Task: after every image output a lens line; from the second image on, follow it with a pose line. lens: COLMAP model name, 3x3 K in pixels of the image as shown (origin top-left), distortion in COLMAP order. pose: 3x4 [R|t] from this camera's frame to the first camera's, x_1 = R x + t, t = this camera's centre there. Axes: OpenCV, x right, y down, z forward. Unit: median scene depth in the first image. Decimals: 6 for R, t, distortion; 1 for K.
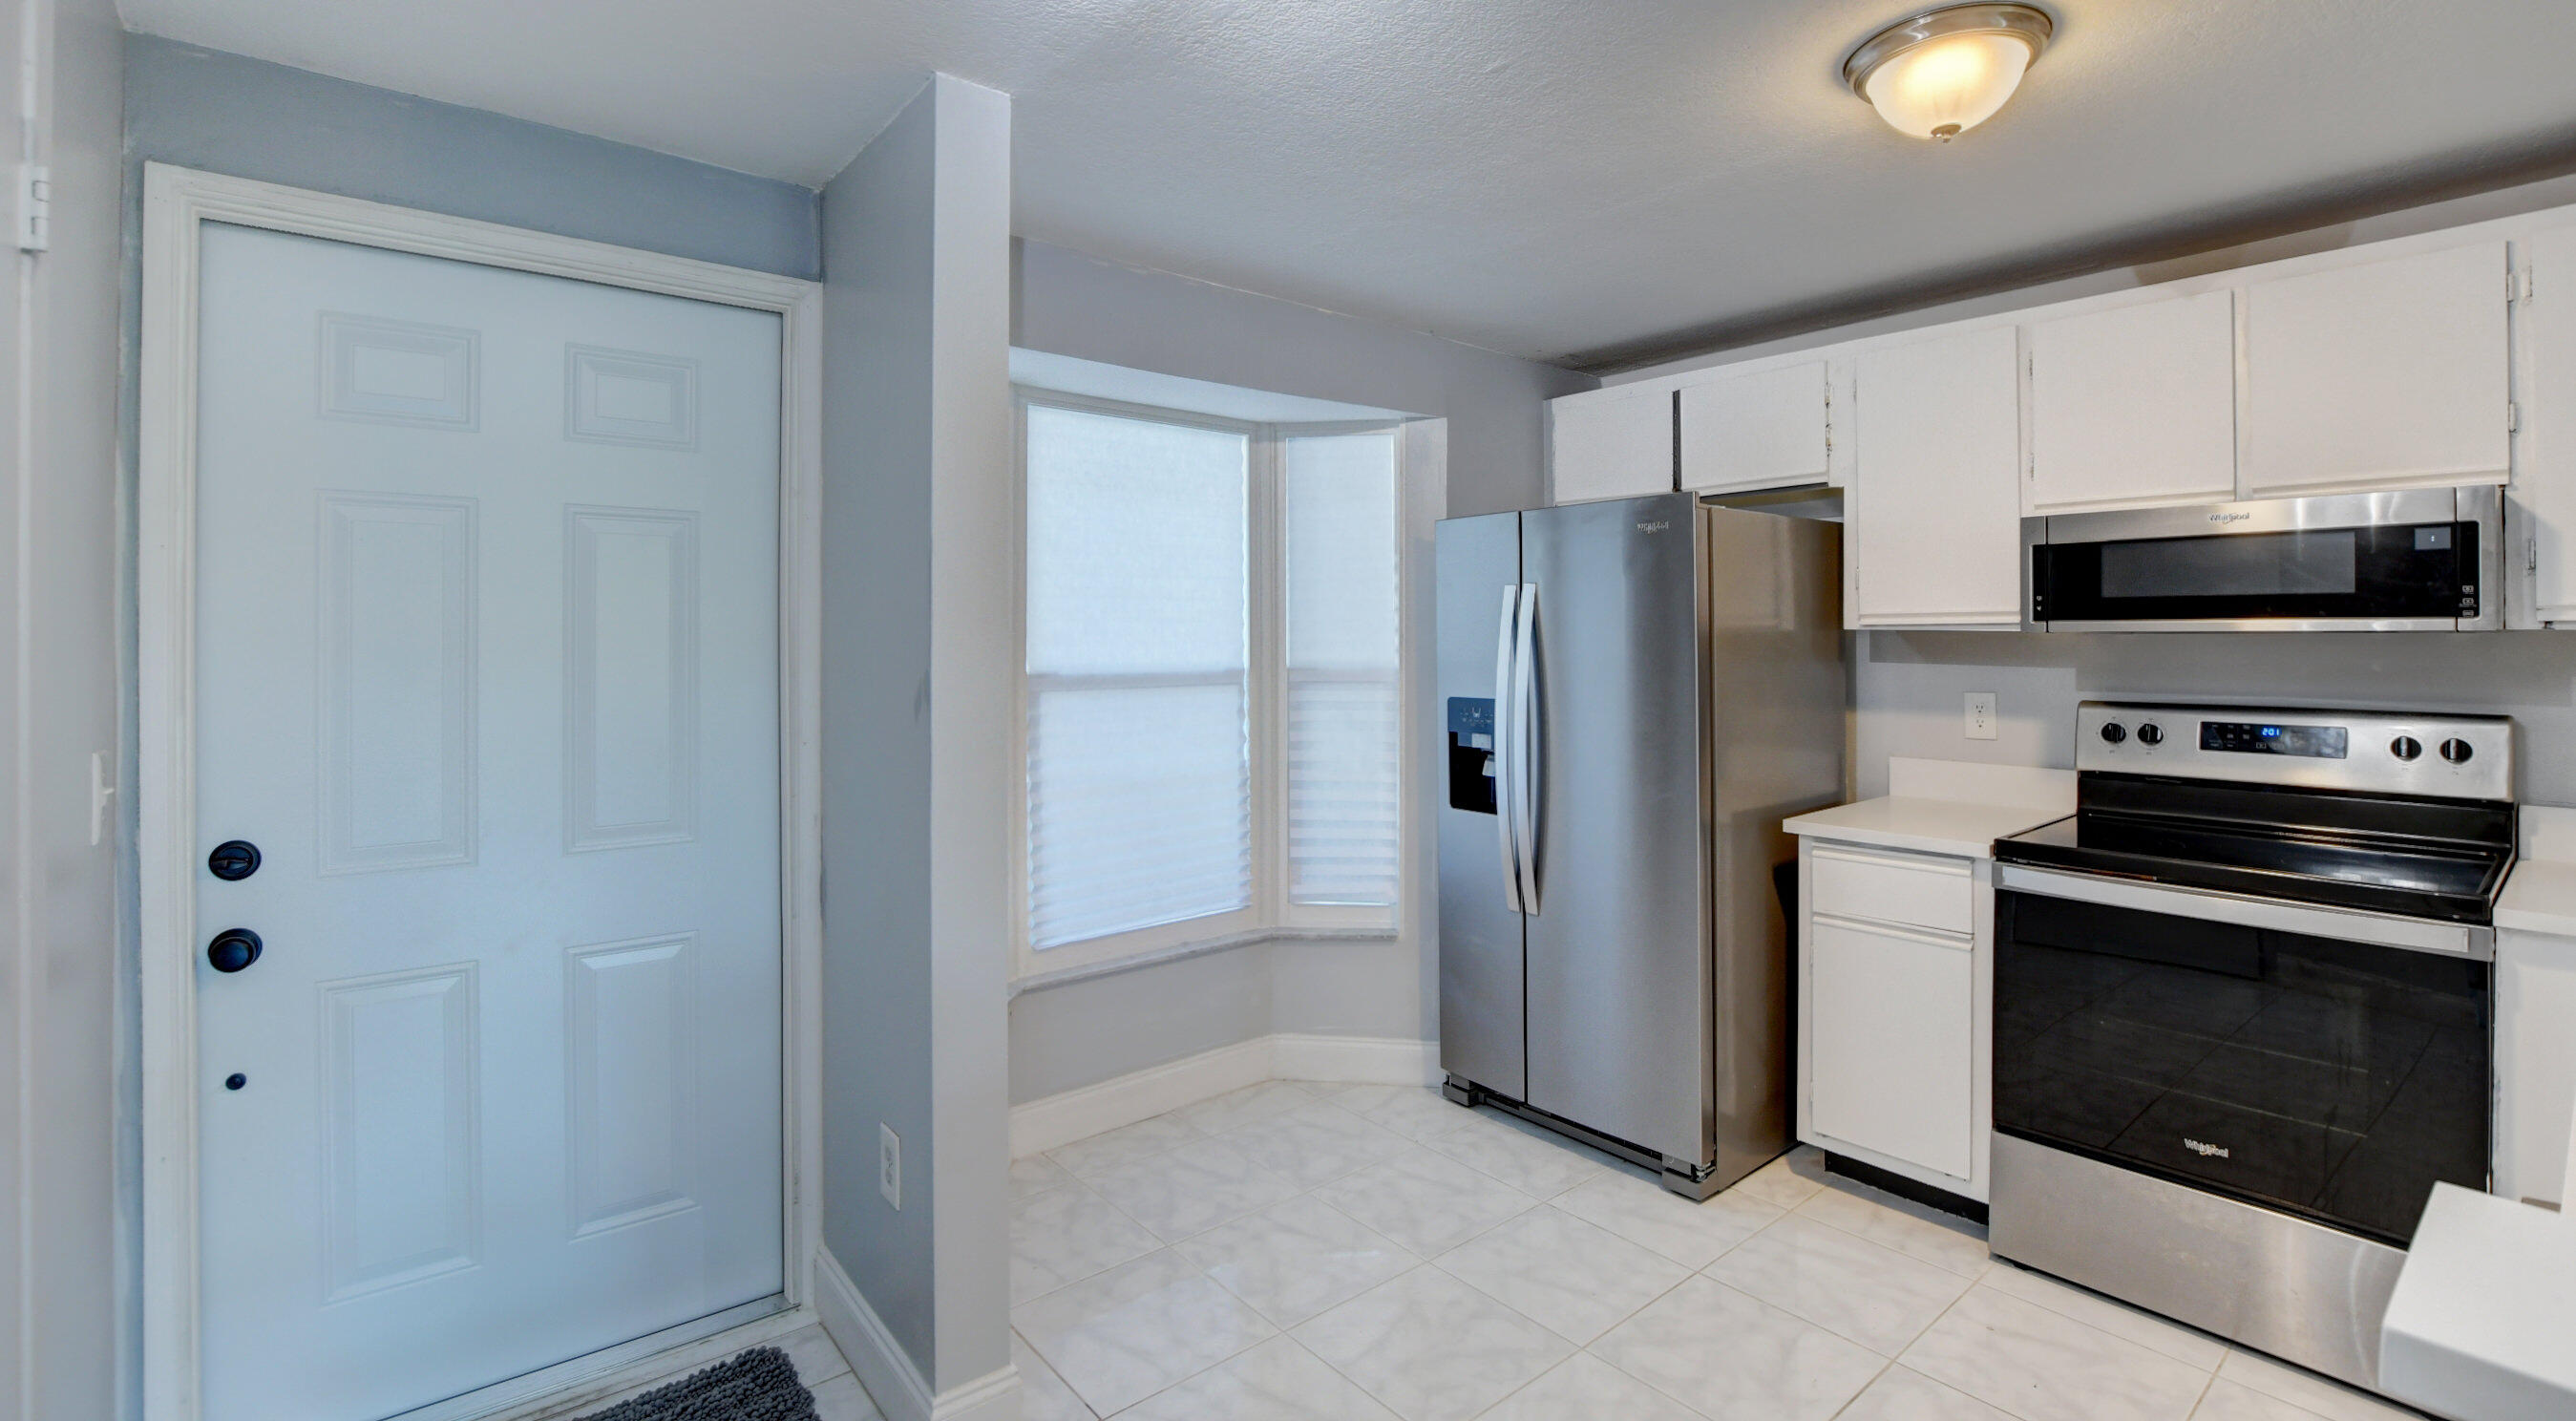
lens RADIAL K [[1132.8, 0, 1284.8], [0, 1132.8, 635.3], [0, 0, 1]] dist [-0.025123, 0.000258]
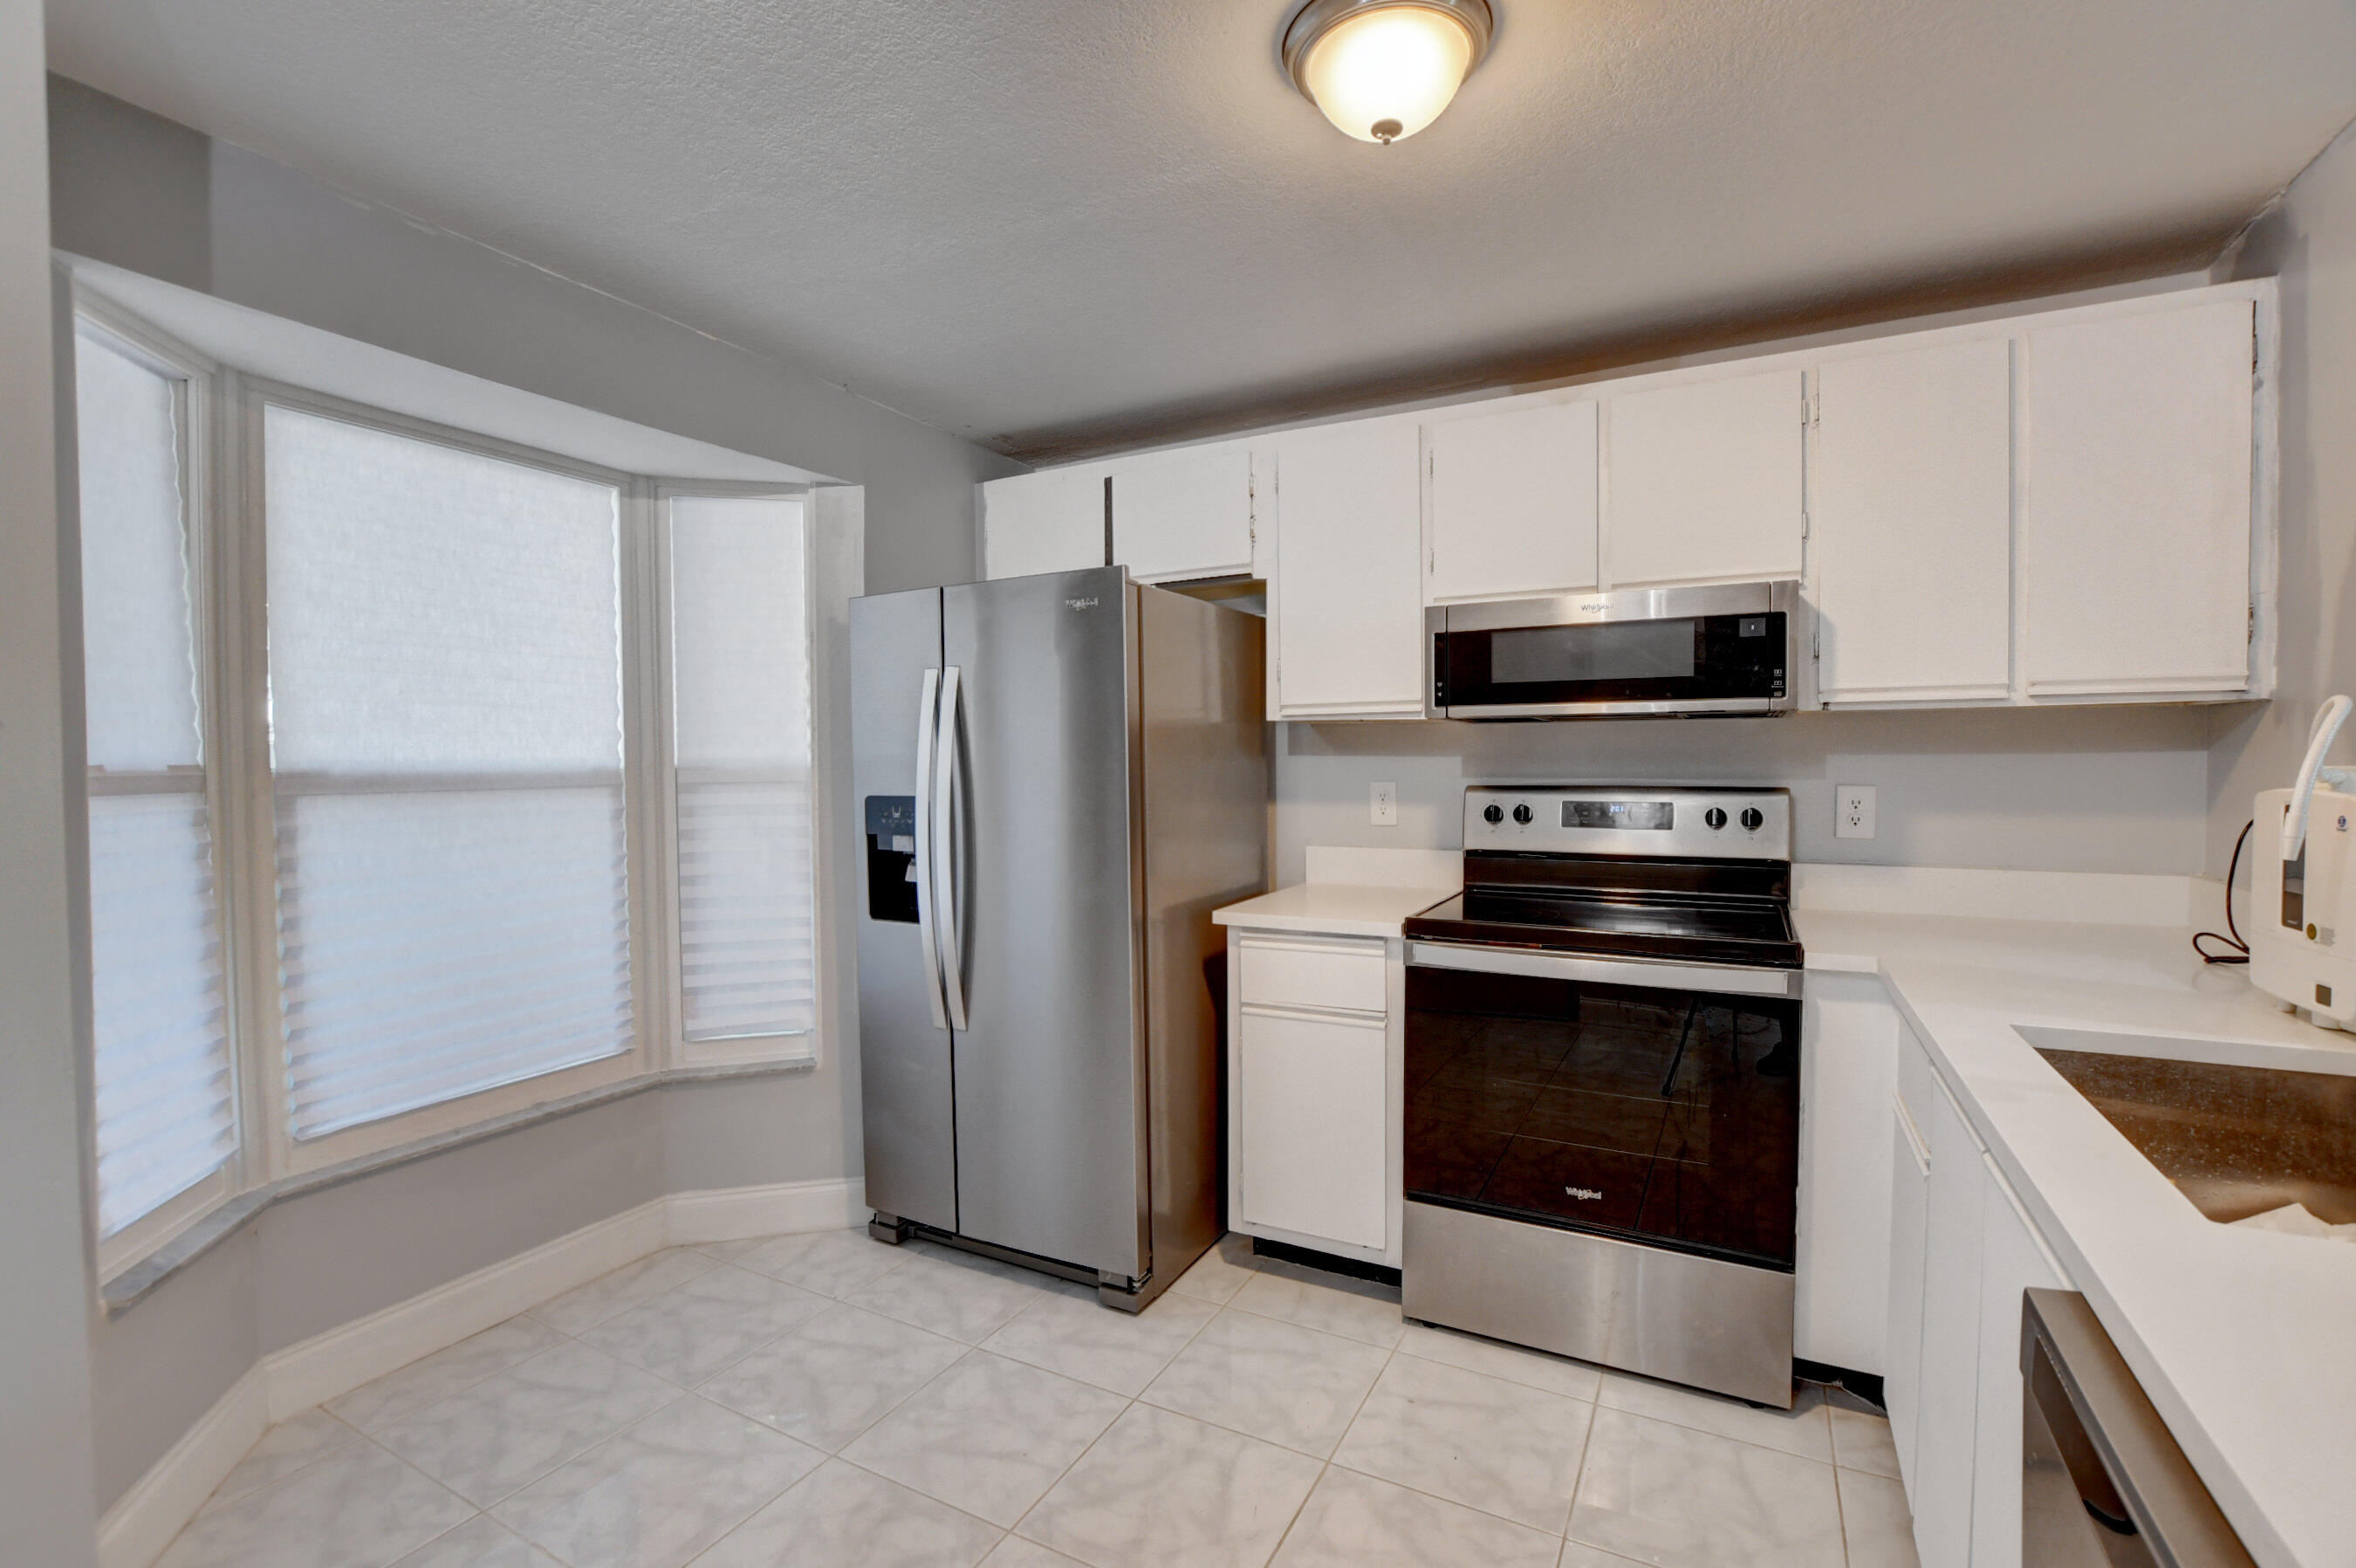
lens RADIAL K [[1034.5, 0, 1173.7], [0, 1034.5, 791.1], [0, 0, 1]] dist [-0.026378, -0.000445]
pose [[0.926119, -0.016111, 0.376886, 0.071579], [0.004742, 0.999506, 0.031074, 0.030356], [-0.377200, -0.026991, 0.925738, 0.177913]]
